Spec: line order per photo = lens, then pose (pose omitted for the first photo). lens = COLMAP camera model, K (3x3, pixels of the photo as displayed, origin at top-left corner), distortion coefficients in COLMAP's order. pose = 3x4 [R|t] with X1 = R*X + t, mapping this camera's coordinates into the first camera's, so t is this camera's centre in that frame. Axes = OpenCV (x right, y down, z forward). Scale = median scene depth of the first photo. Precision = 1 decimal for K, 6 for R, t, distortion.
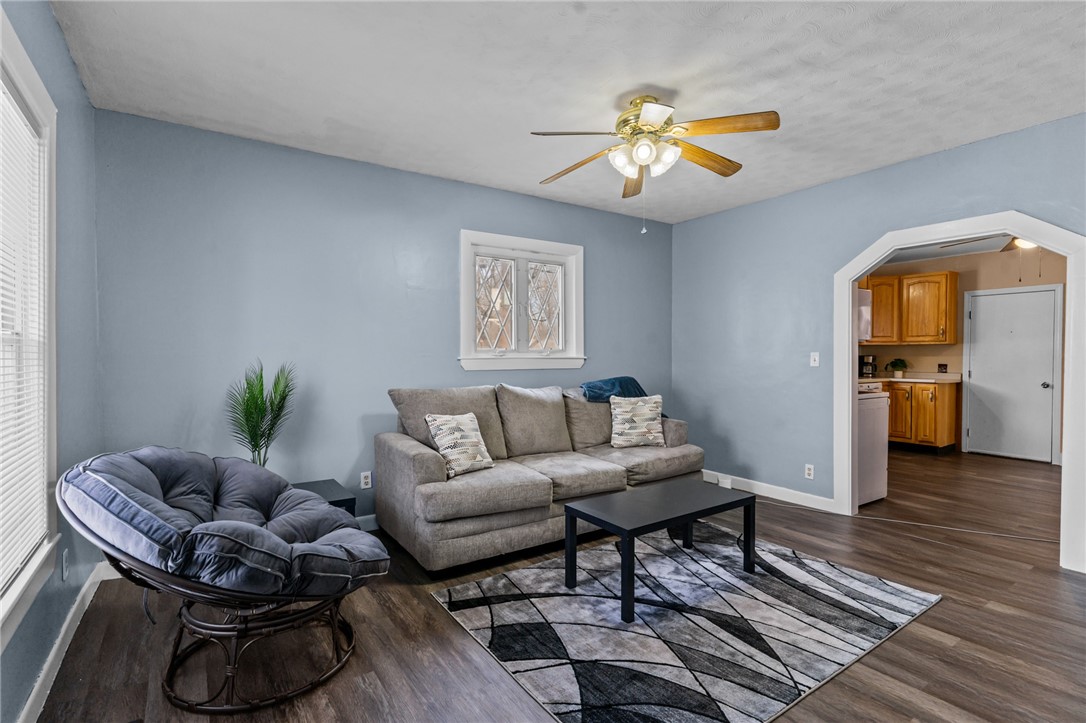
lens RADIAL K [[525.9, 0, 539.8], [0, 525.9, 362.9], [0, 0, 1]] dist [0.015509, -0.000062]
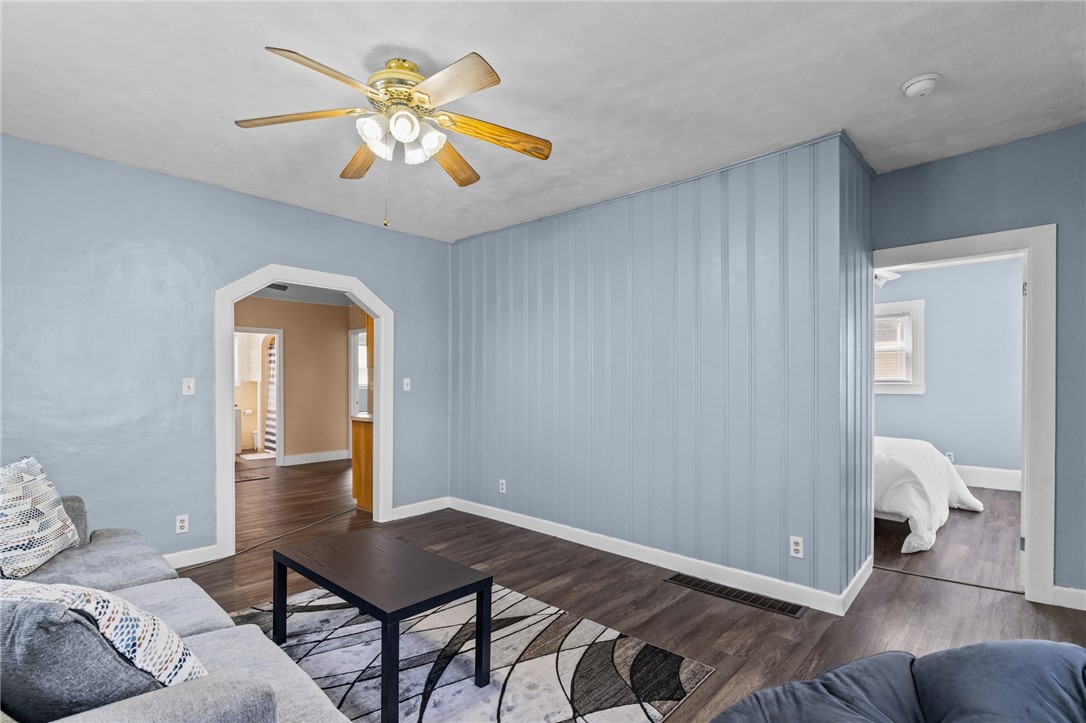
lens RADIAL K [[527.2, 0, 544.2], [0, 527.2, 384.0], [0, 0, 1]] dist [-0.002463, -0.000479]
pose [[-0.225773, -0.002178, 0.974177, -0.632117], [0.018718, 0.999803, 0.006573, -0.009264], [-0.974000, 0.019718, -0.225688, 0.976929]]
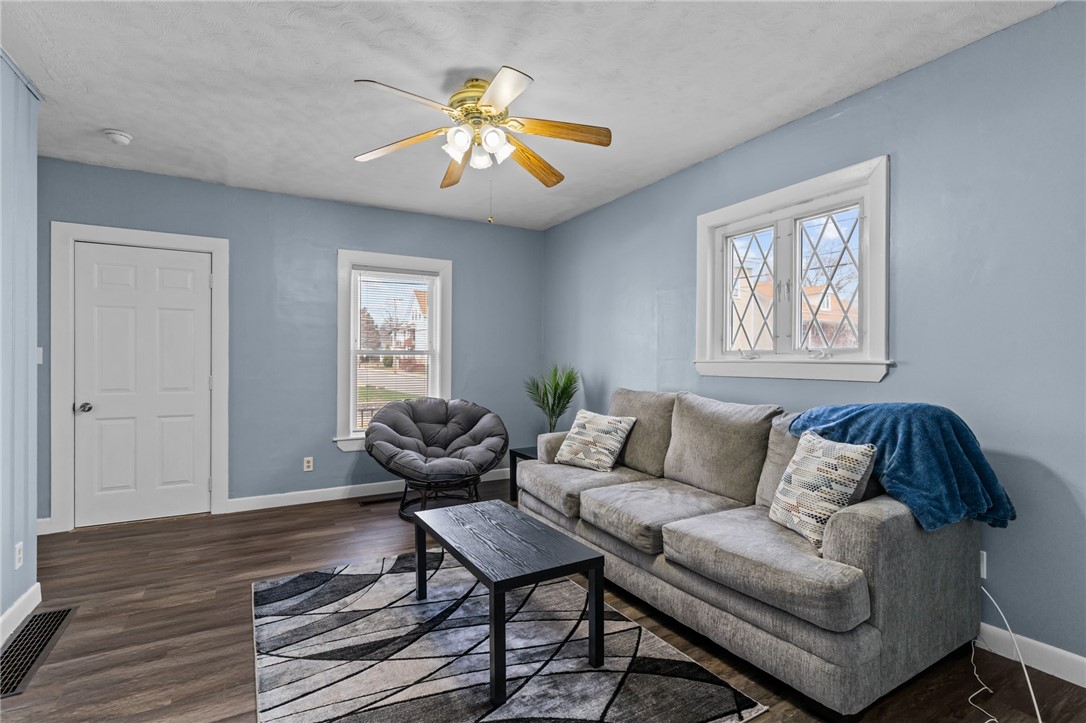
lens RADIAL K [[525.9, 0, 539.8], [0, 525.9, 362.9], [0, 0, 1]] dist [0.015509, -0.000062]
pose [[-0.092343, 0.003889, -0.995720, 1.109905], [-0.018772, 0.999808, 0.005645, -0.009933], [0.995550, 0.019213, -0.092252, 1.201036]]
